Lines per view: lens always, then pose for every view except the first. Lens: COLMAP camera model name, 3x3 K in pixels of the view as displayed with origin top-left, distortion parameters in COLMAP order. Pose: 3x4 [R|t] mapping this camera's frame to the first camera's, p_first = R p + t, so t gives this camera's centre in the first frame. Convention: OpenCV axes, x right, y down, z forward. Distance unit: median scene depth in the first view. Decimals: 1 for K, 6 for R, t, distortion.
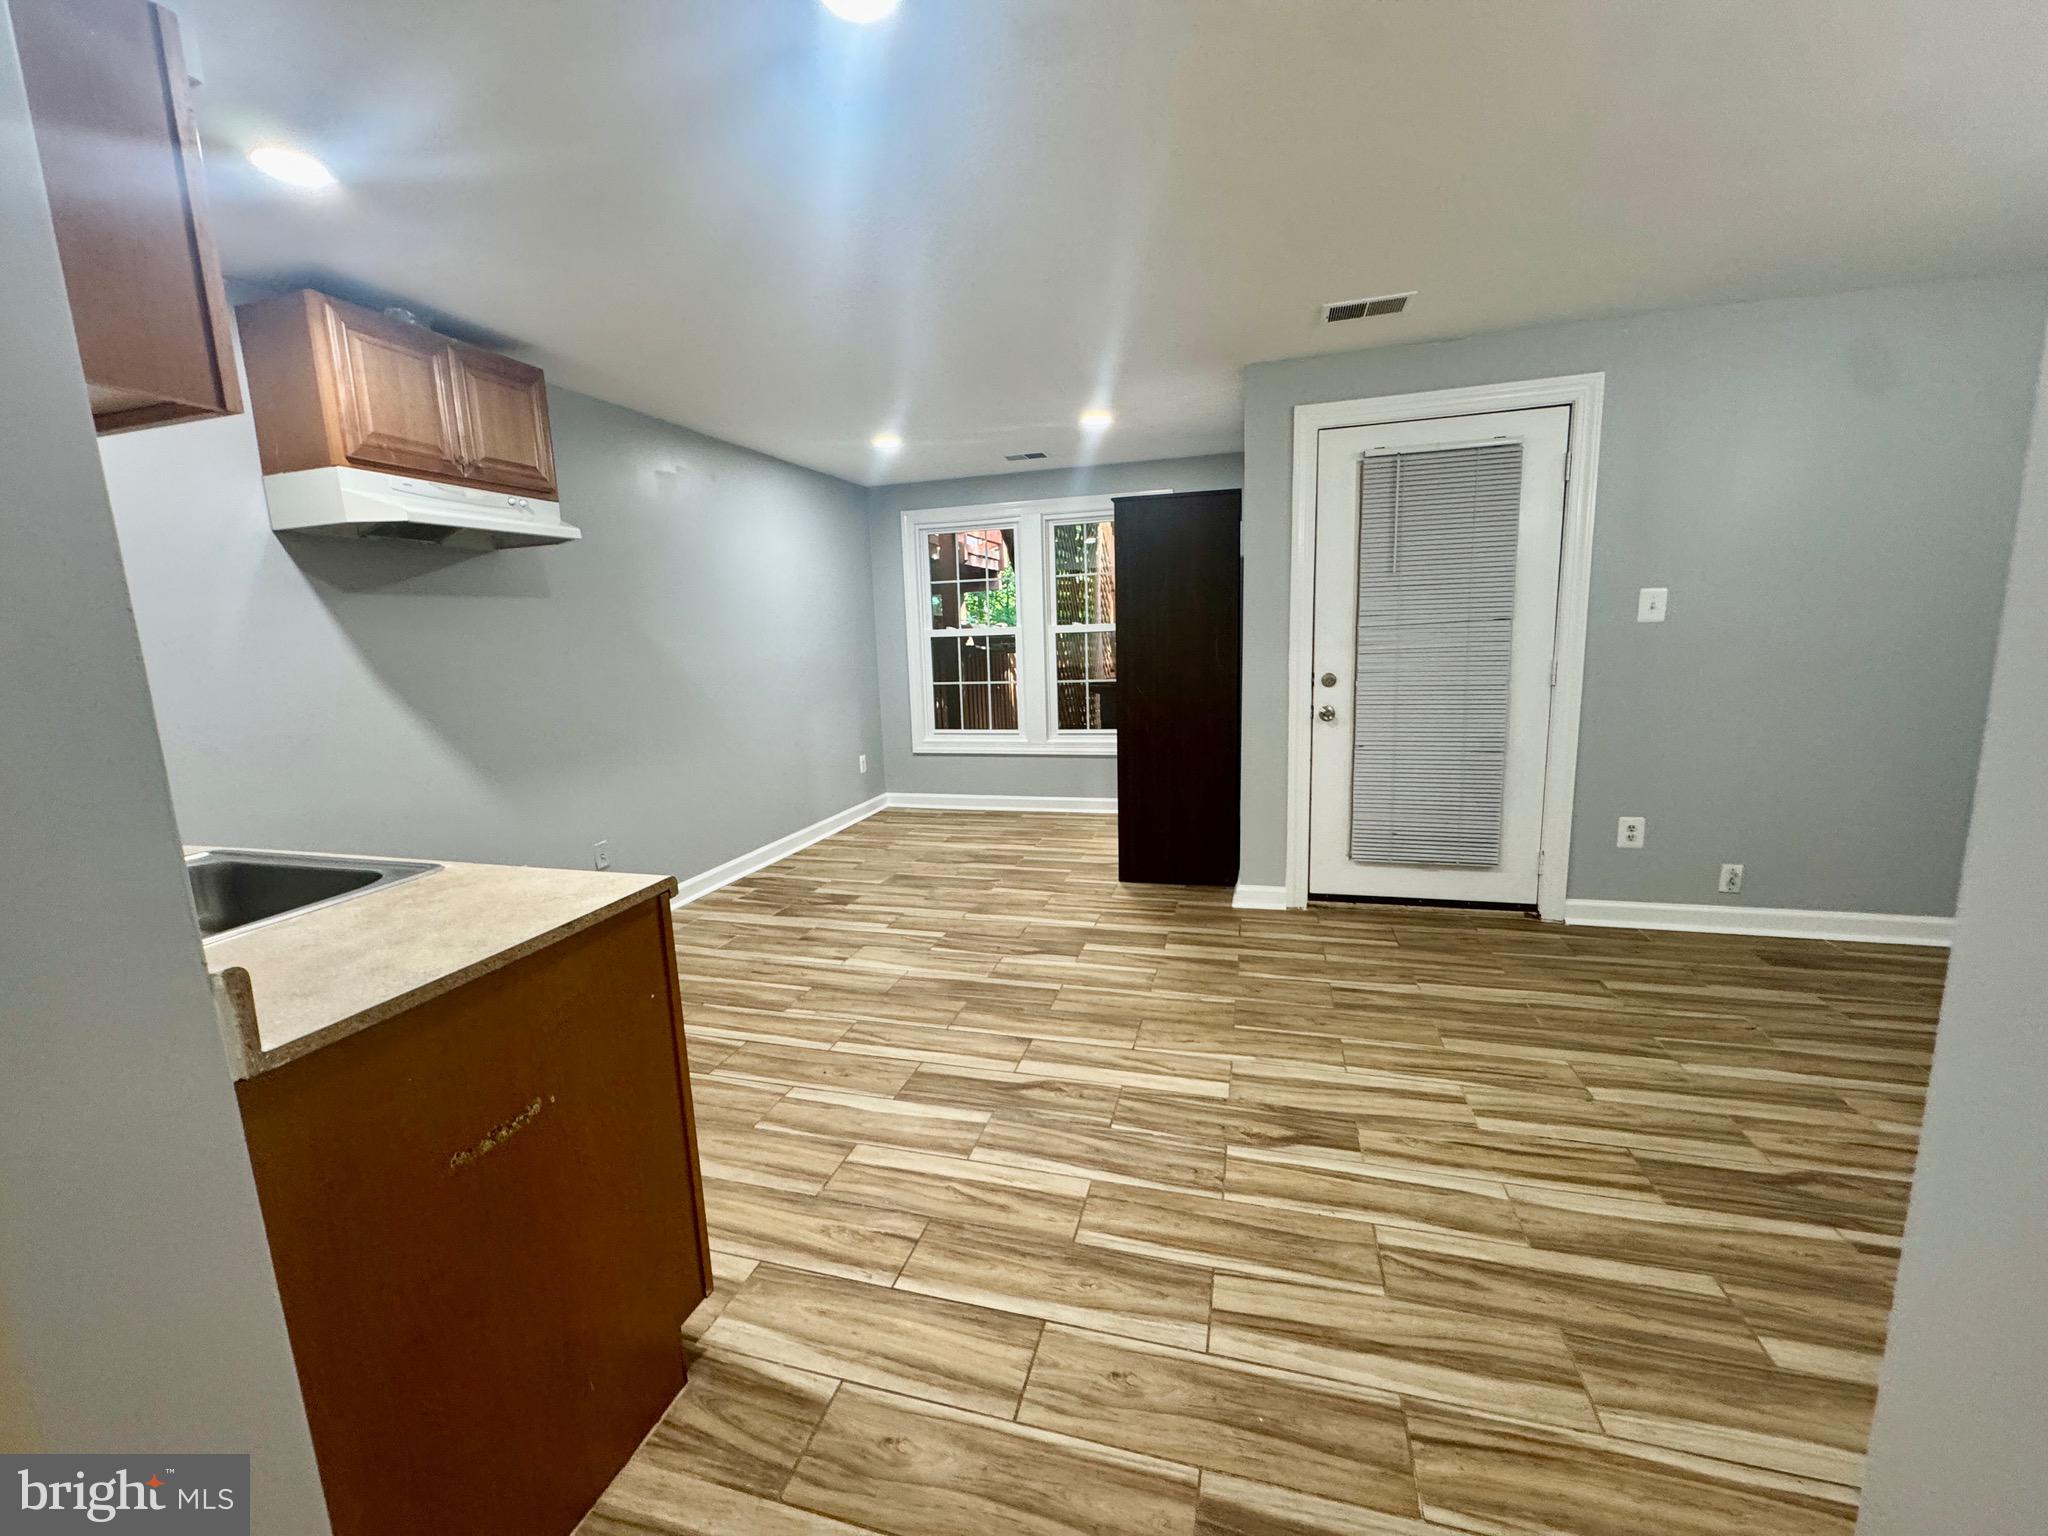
lens RADIAL K [[821.6, 0, 1025.4], [0, 821.6, 767.0], [0, 0, 1]] dist [-0.000530, 0.000033]
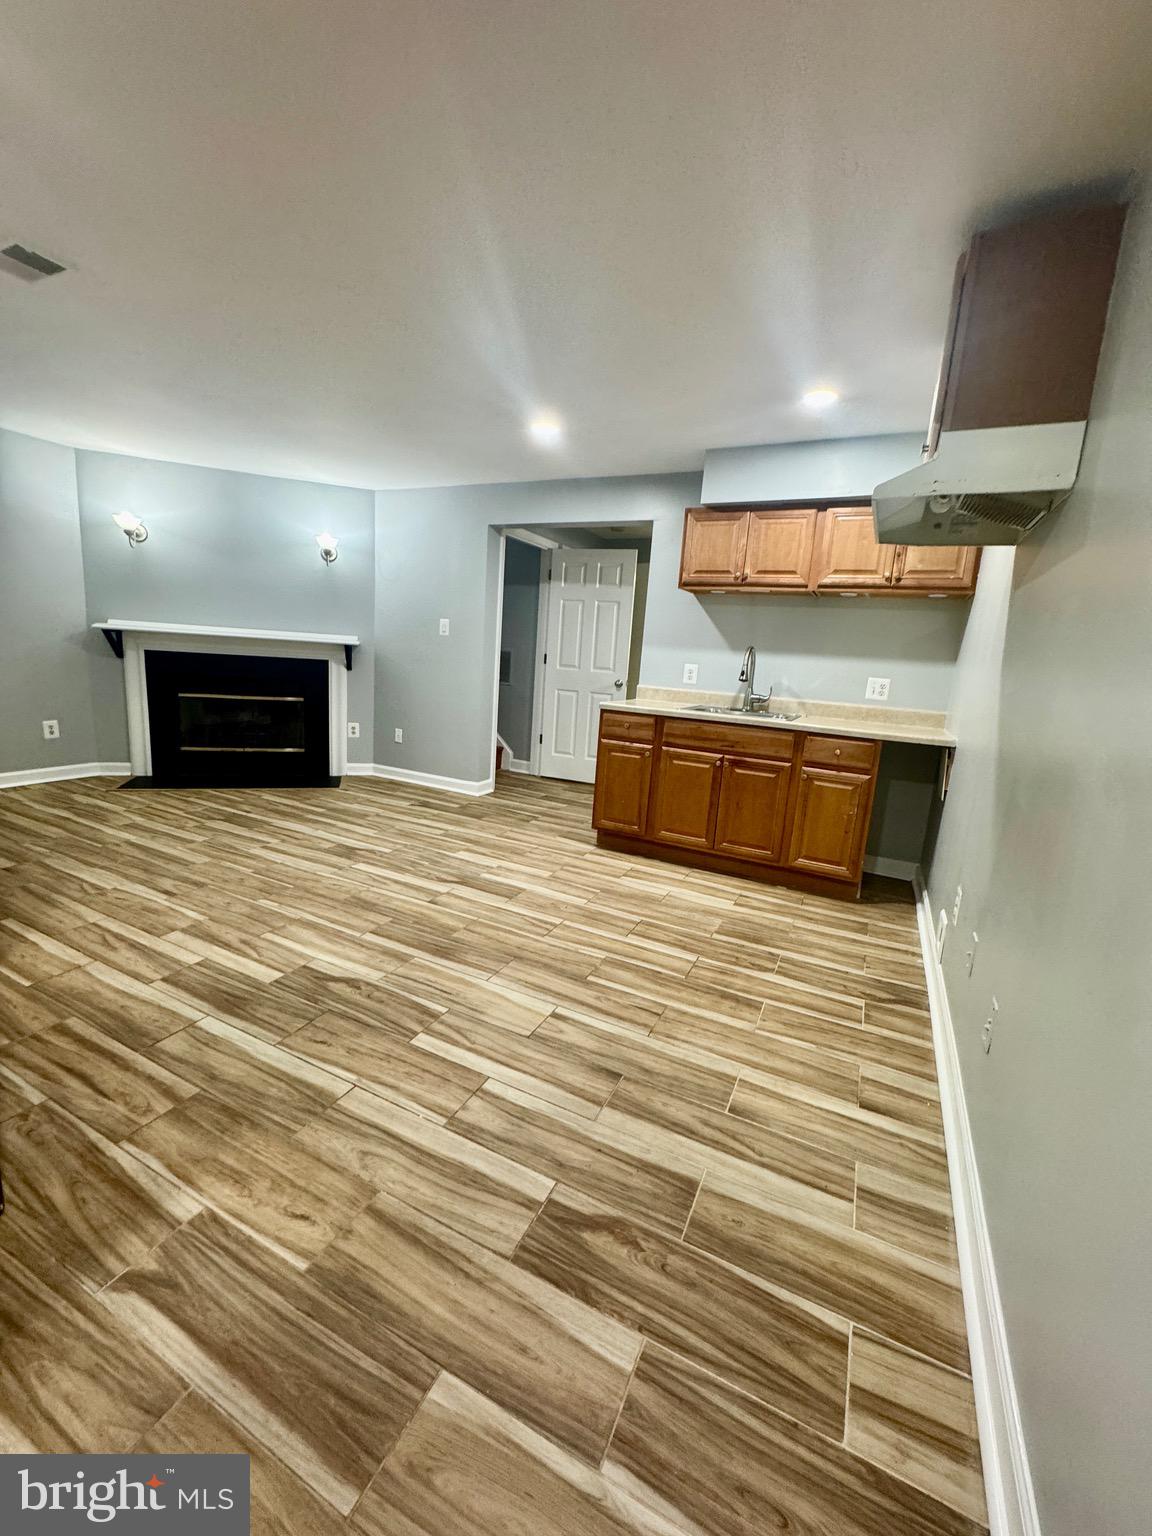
lens RADIAL K [[616.2, 0, 578.2], [0, 616.2, 767.5], [0, 0, 1]] dist [-0.000530, 0.000033]
pose [[-0.984157, -0.061513, 0.166284, -0.376059], [-0.002254, 0.942149, 0.335188, -0.230795], [-0.177283, 0.329503, -0.927361, 1.688166]]
